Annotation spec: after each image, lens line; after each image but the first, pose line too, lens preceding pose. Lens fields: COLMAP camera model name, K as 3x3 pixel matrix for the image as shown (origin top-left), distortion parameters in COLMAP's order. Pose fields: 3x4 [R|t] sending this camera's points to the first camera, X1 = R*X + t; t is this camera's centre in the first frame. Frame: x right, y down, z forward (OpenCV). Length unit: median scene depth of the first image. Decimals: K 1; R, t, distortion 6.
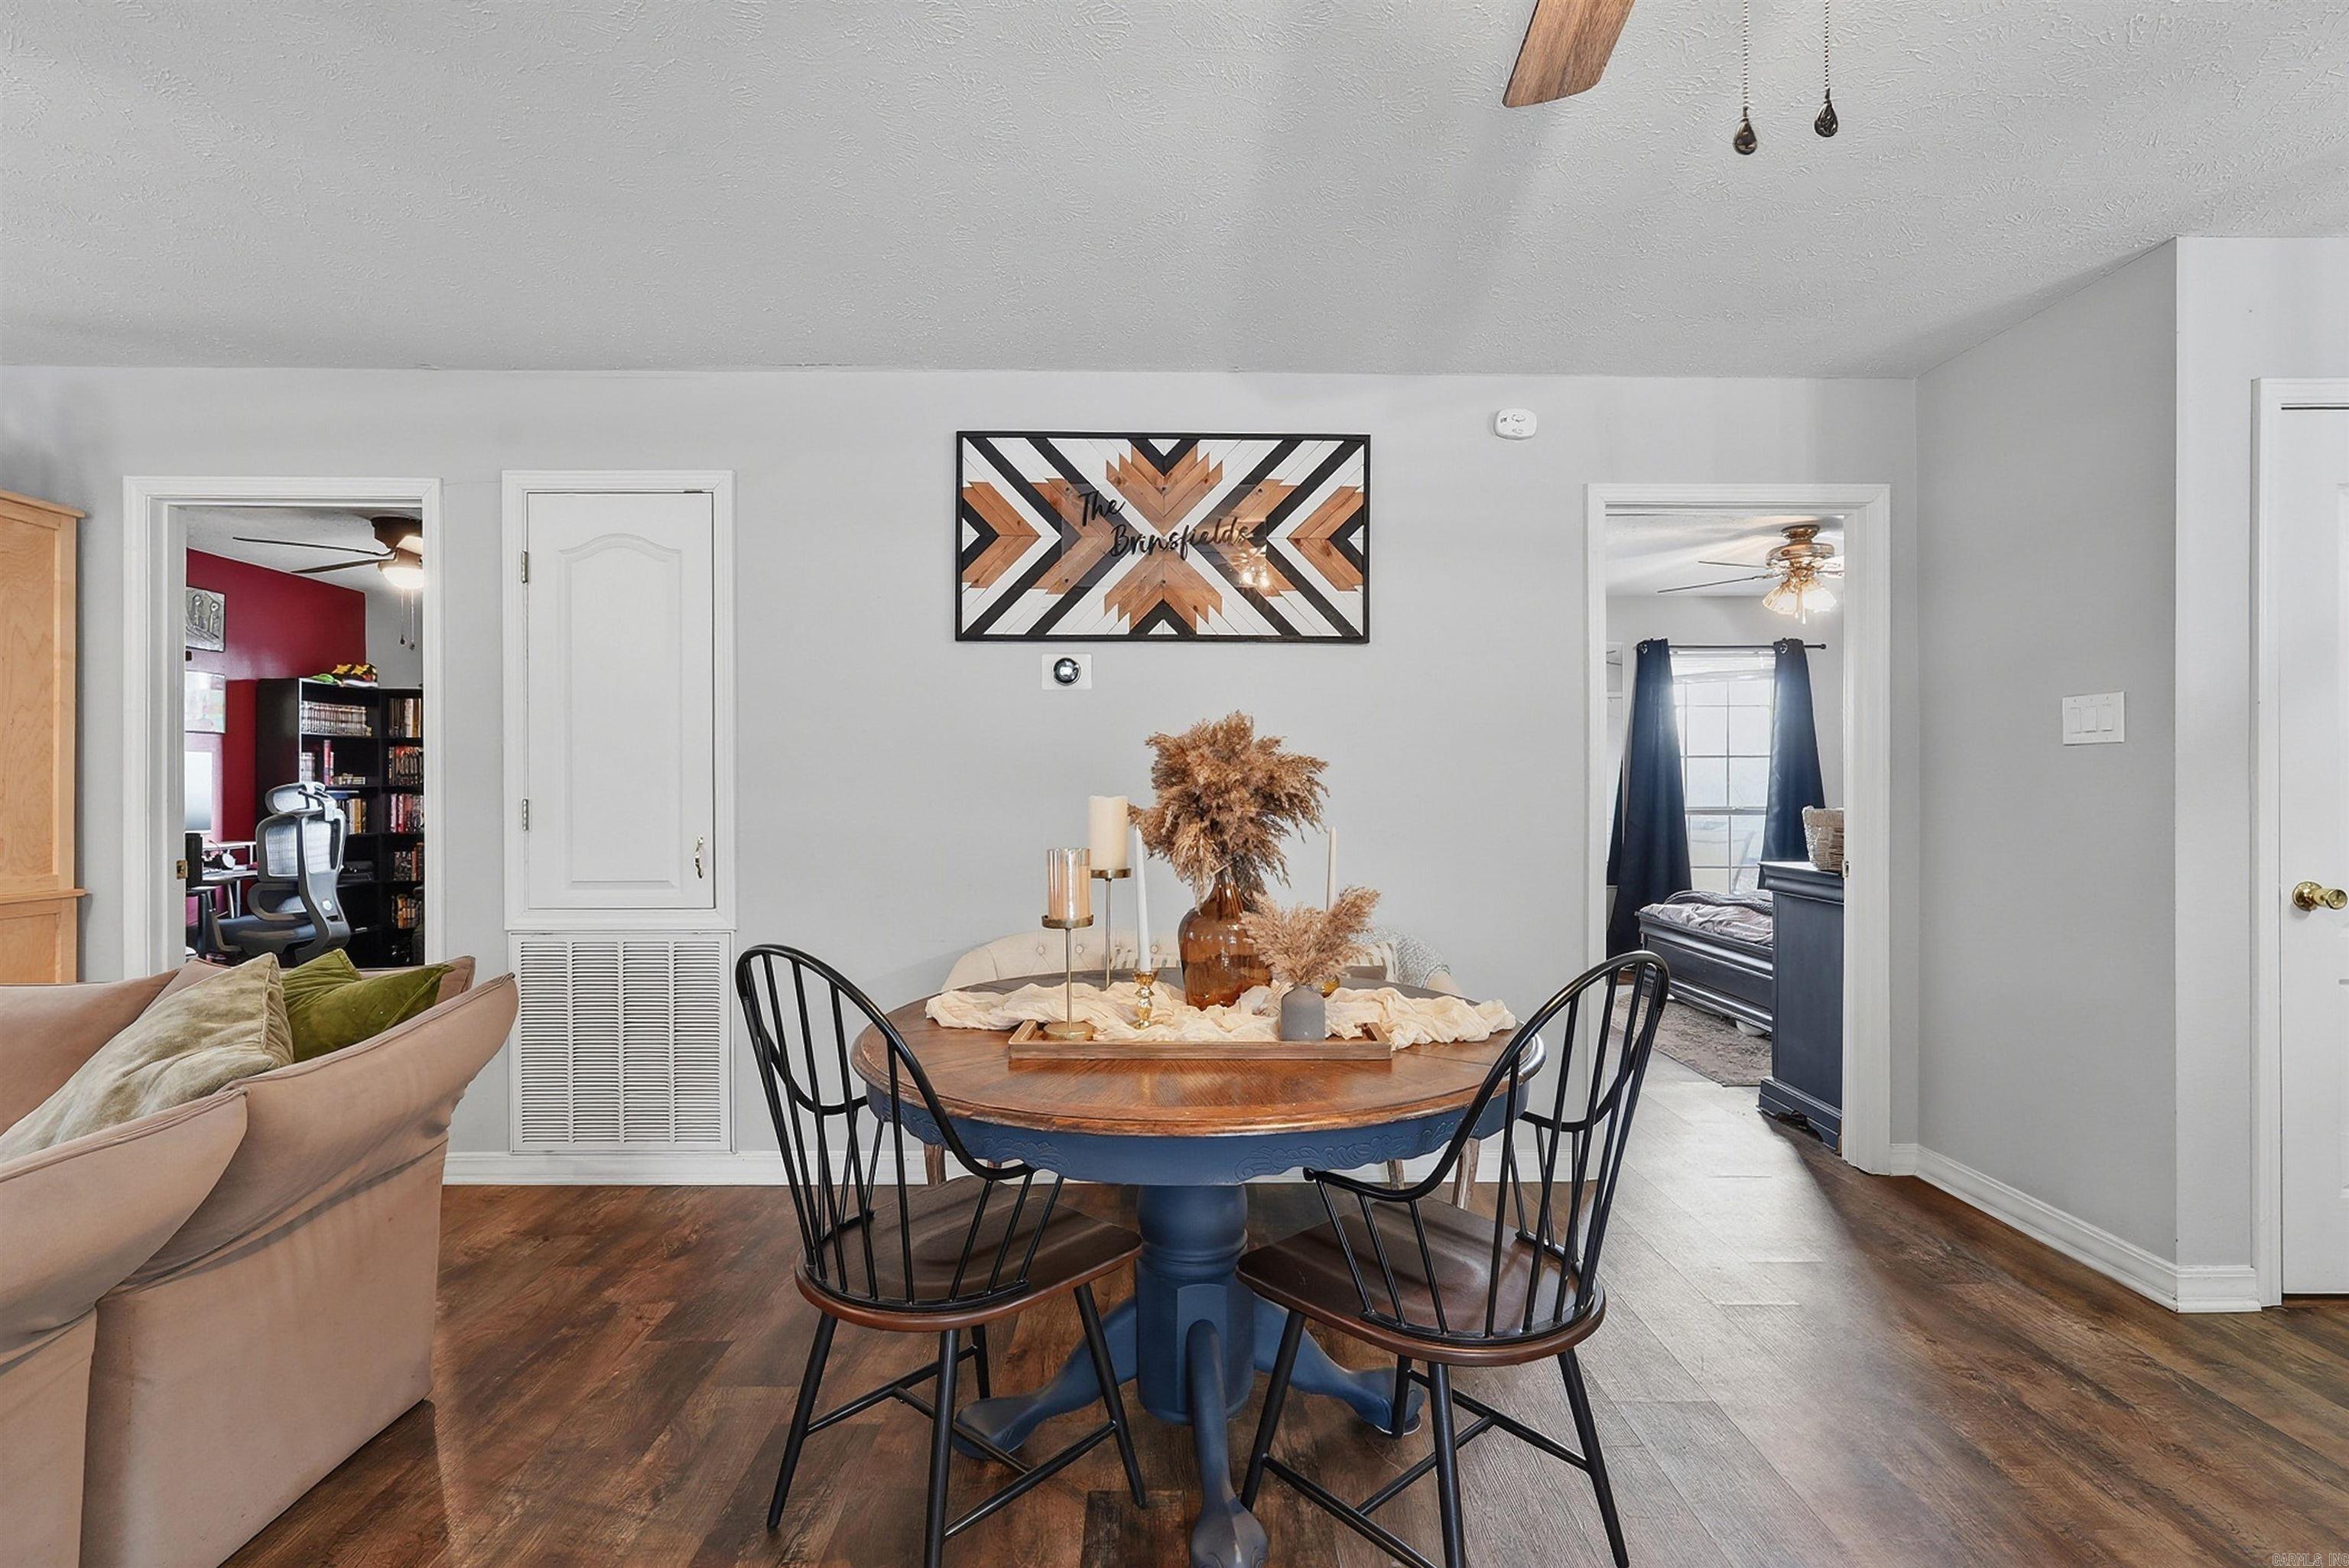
lens RADIAL K [[1049.5, 0, 1173.4], [0, 1049.5, 791.3], [0, 0, 1]] dist [-0.015959, 0.007980]
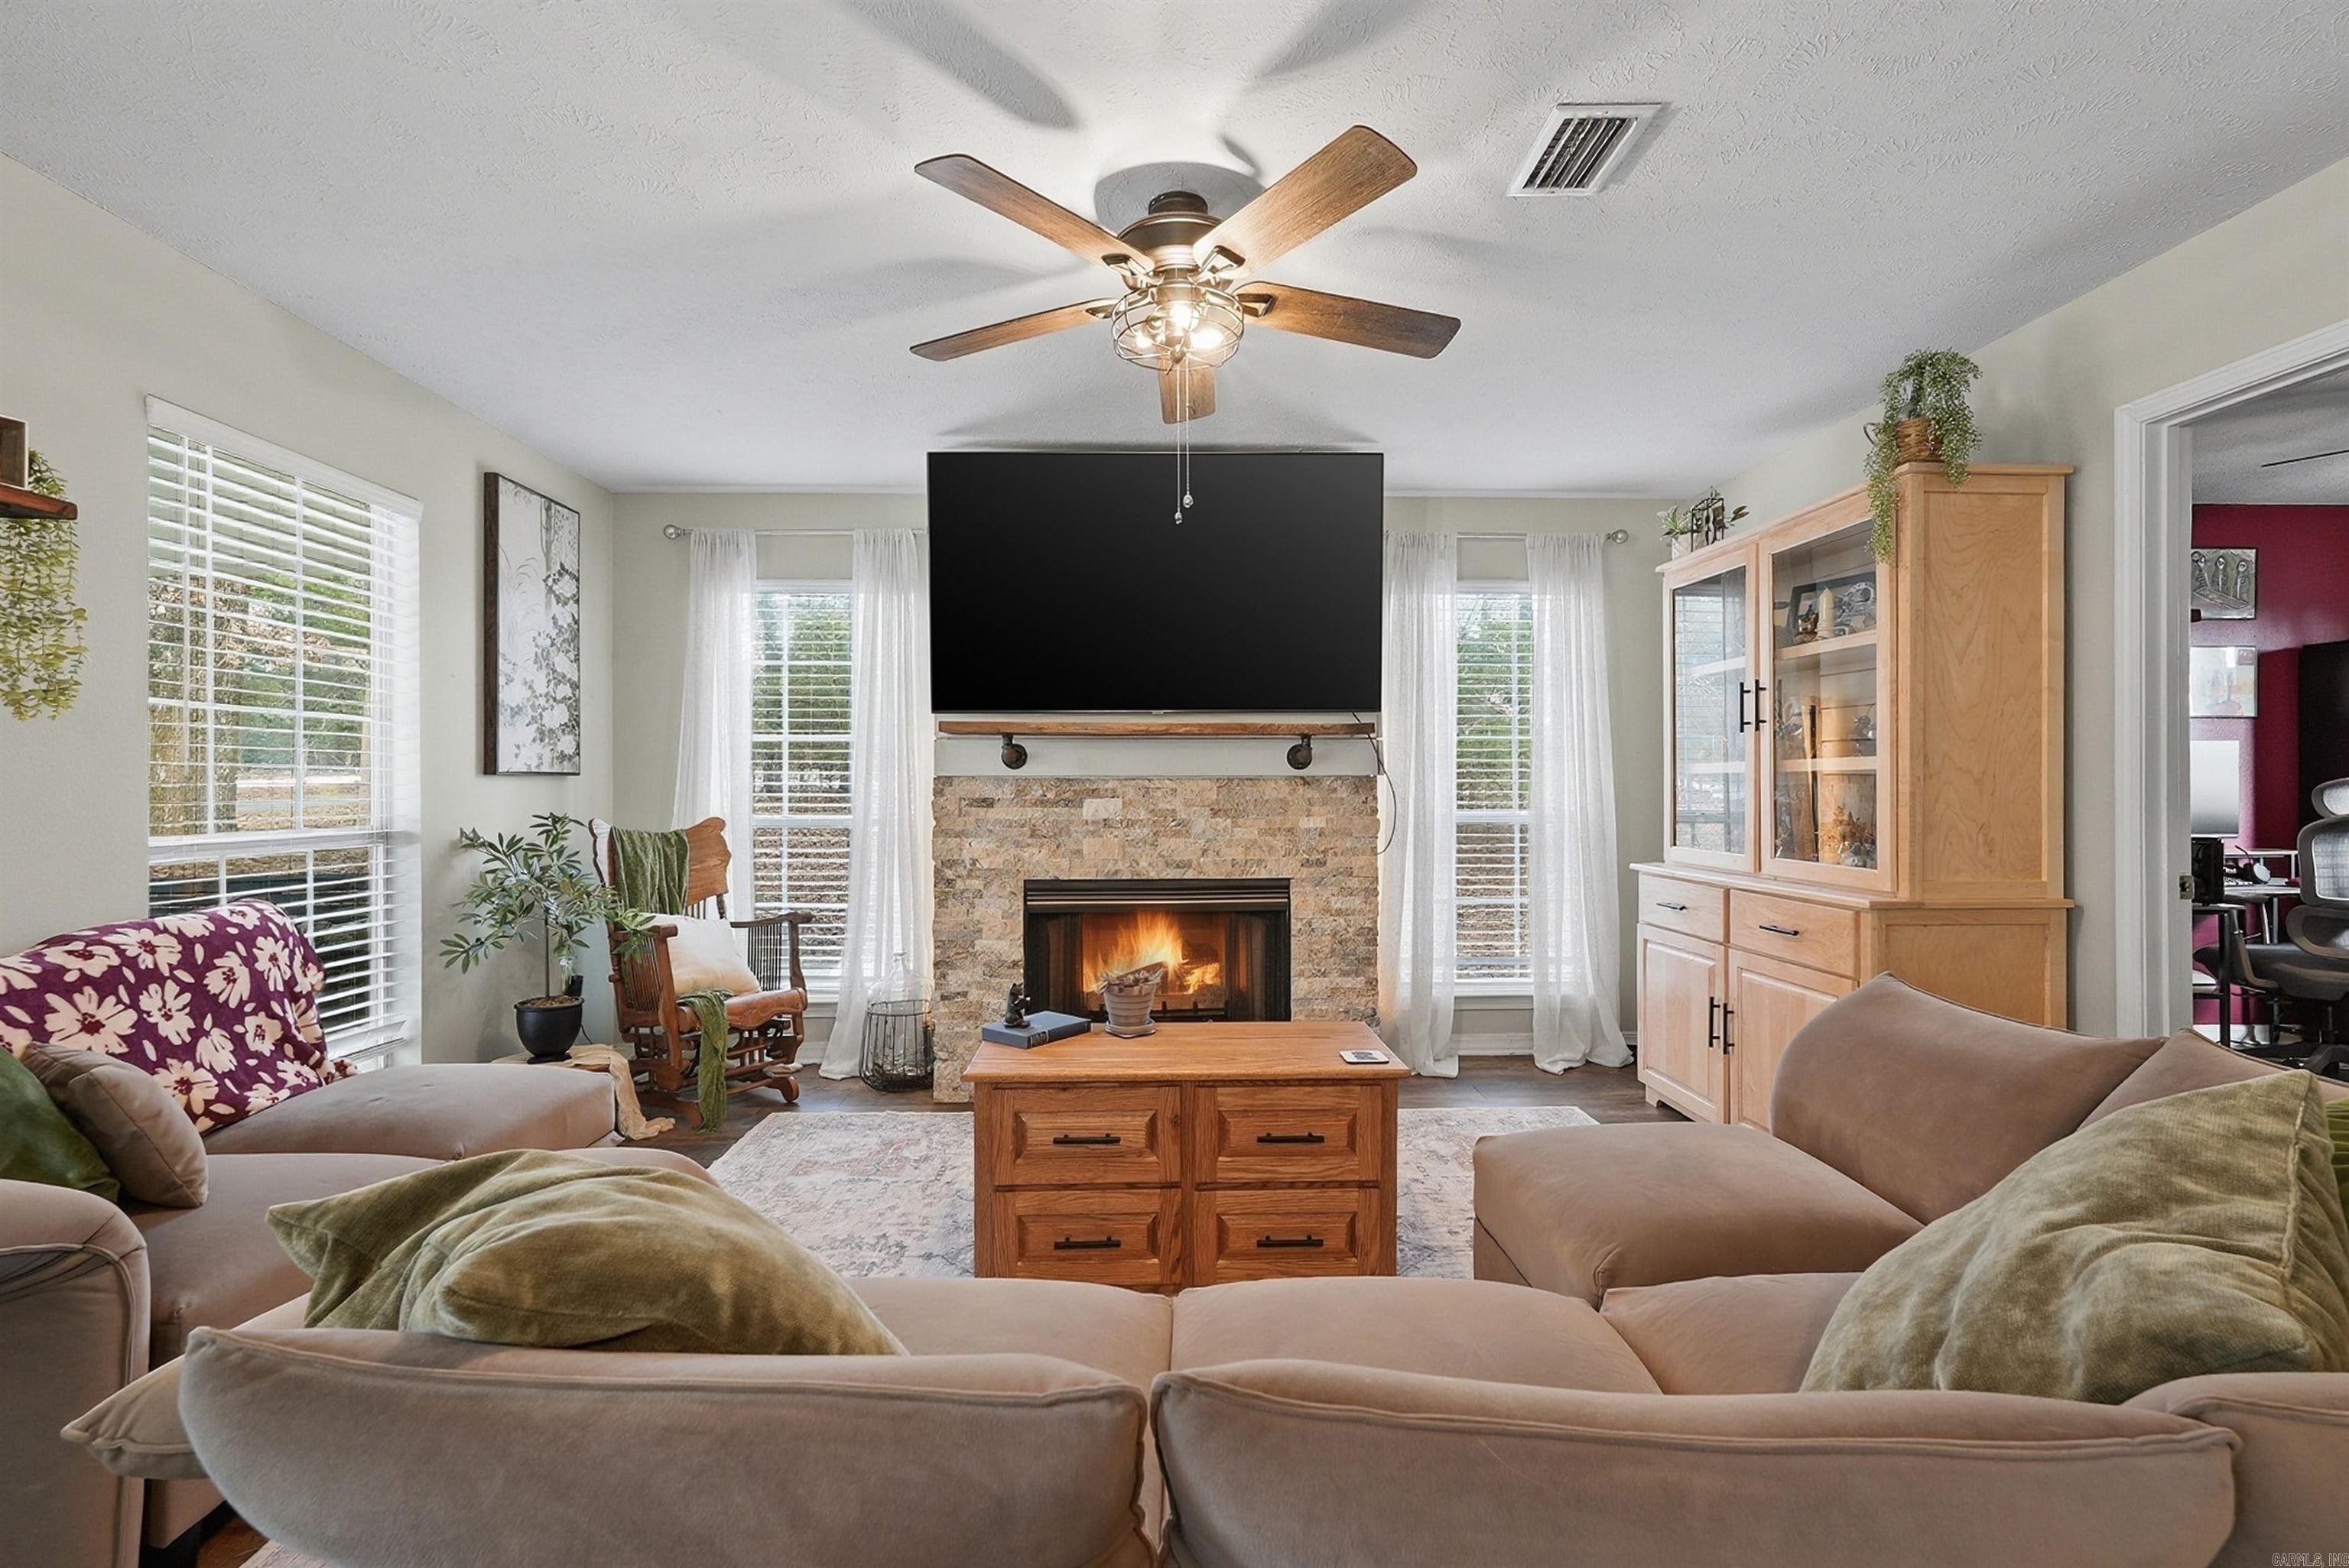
lens RADIAL K [[1049.5, 0, 1169.7], [0, 1049.5, 781.6], [0, 0, 1]] dist [-0.015959, 0.007980]
pose [[0.019845, -0.004920, -0.999791, -0.189958], [-0.000254, 0.999988, -0.004926, -0.000092], [0.999803, 0.000352, 0.019843, 0.226104]]
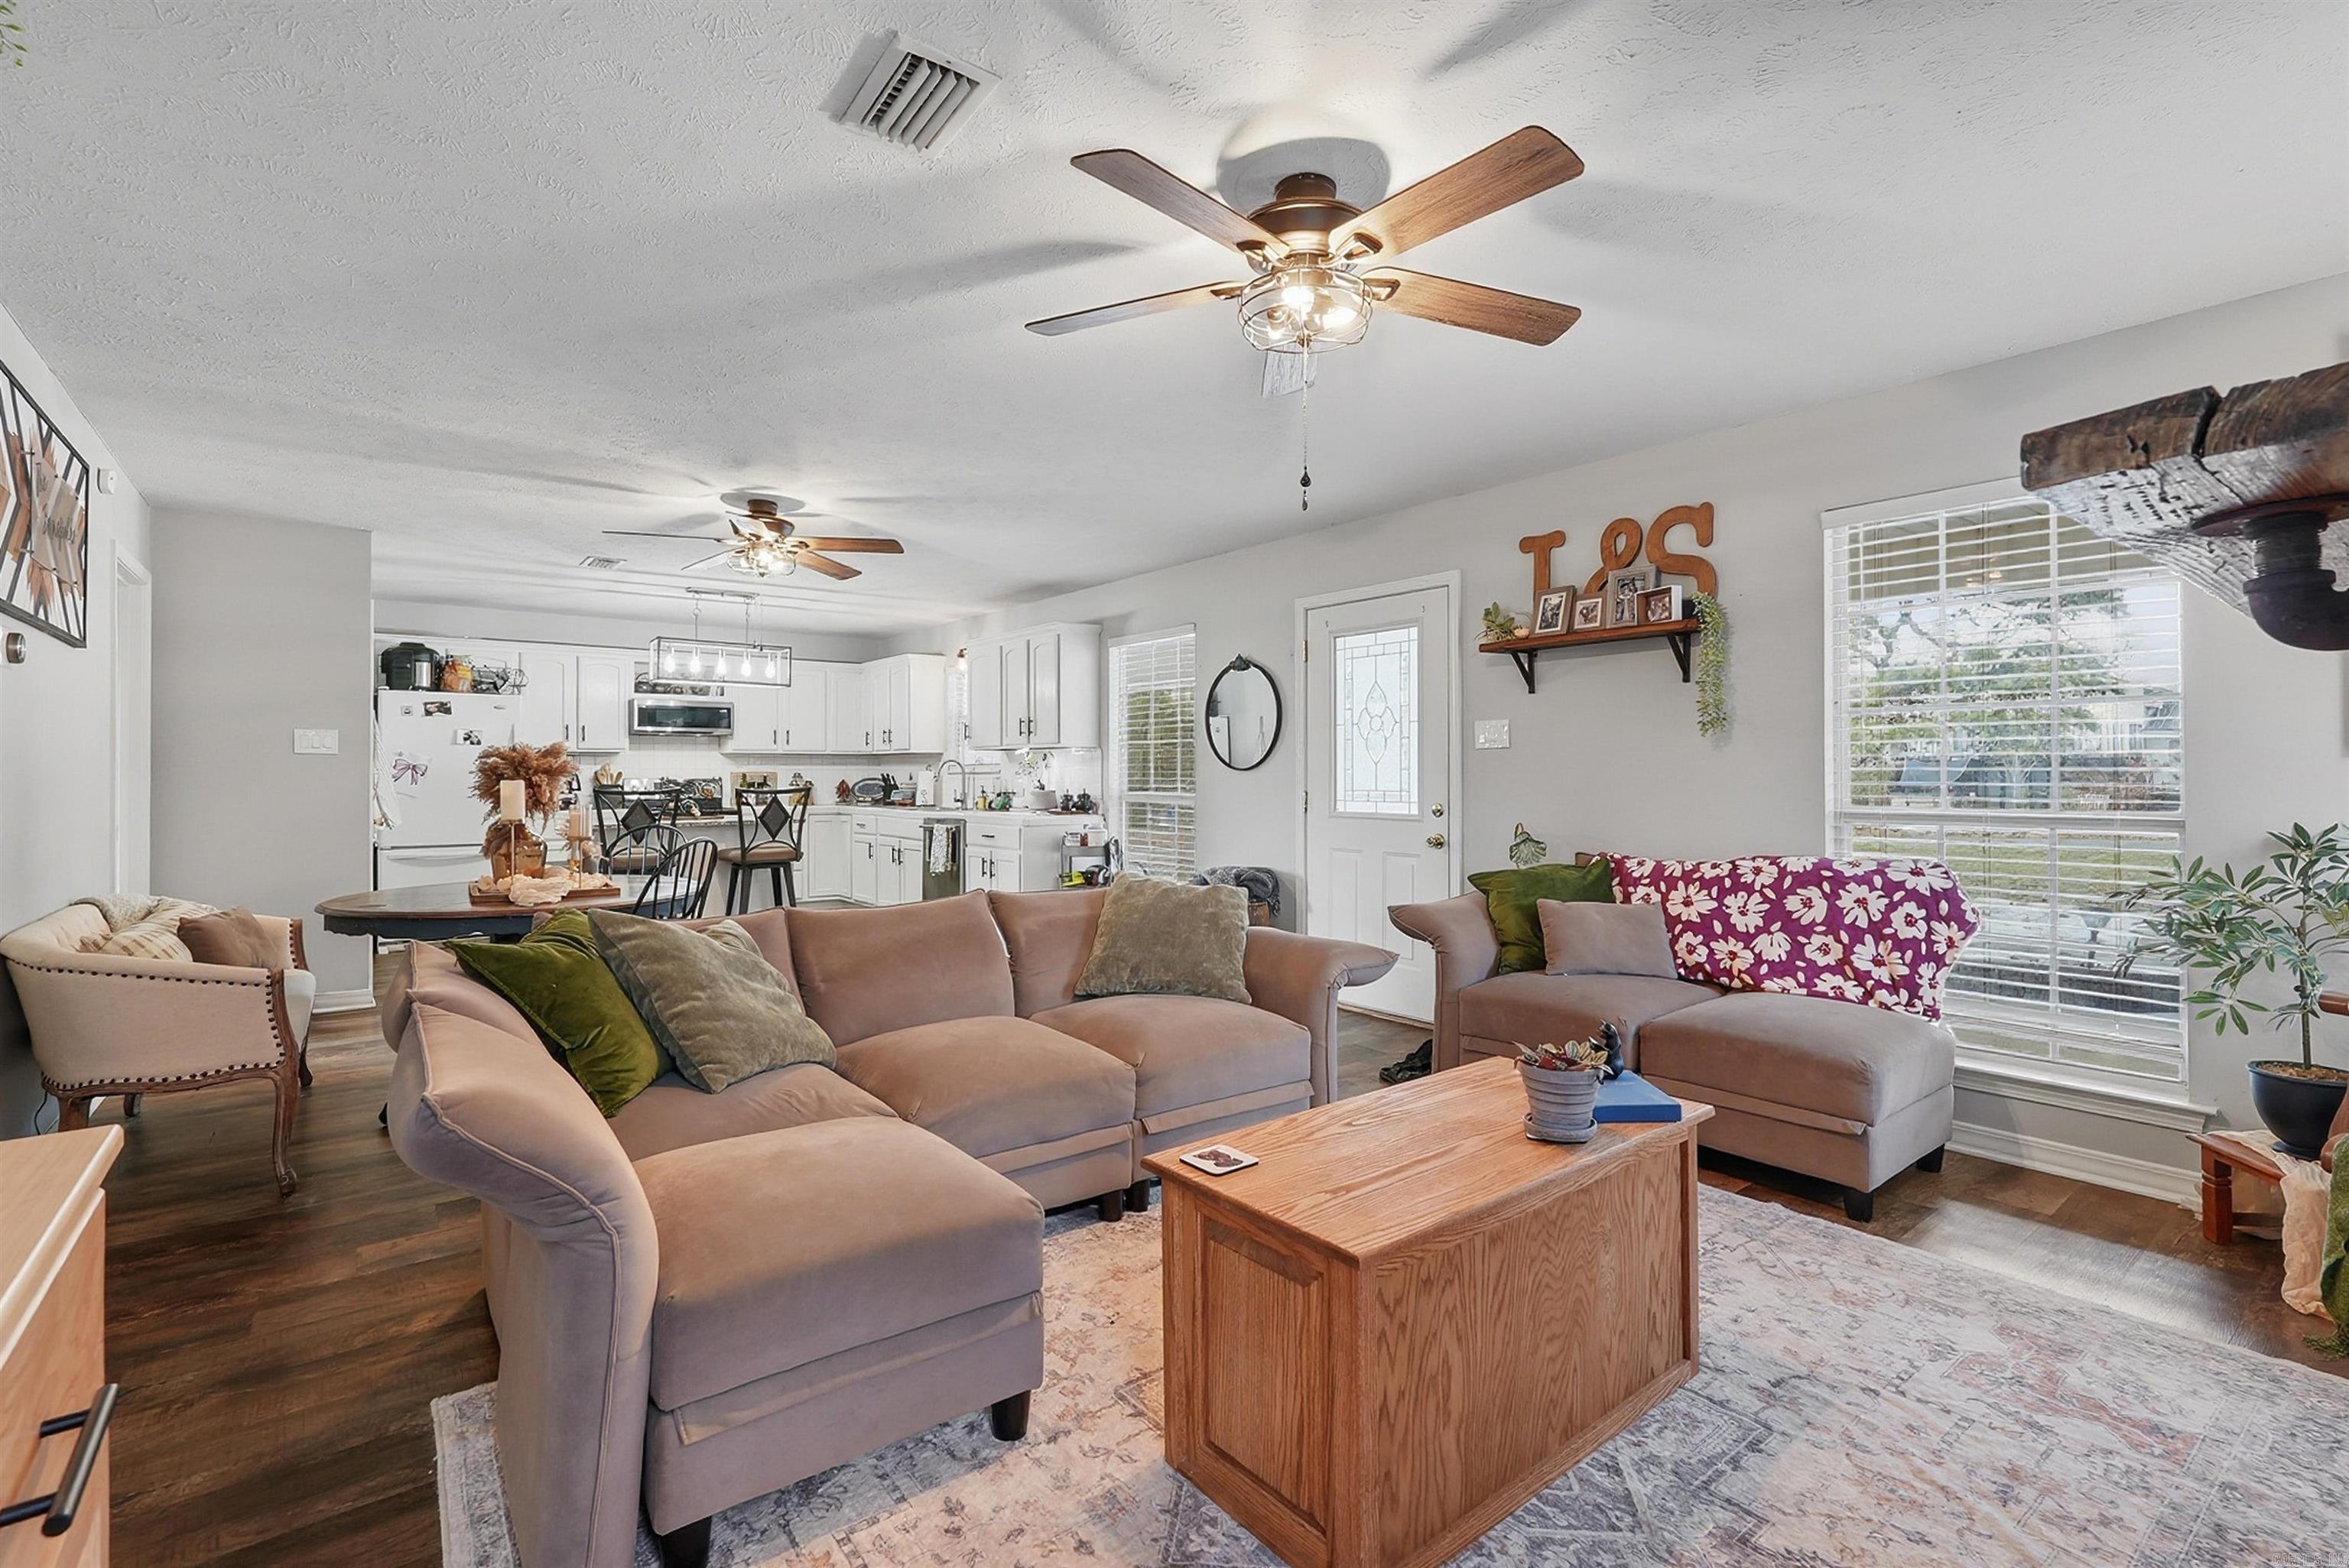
lens RADIAL K [[1049.5, 0, 1181.5], [0, 1049.5, 765.3], [0, 0, 1]] dist [-0.015959, 0.007980]
pose [[-0.614807, 0.007735, 0.788640, -1.429303], [0.003923, 0.999970, -0.006749, -0.001905], [-0.788668, -0.001055, -0.614818, 0.754571]]
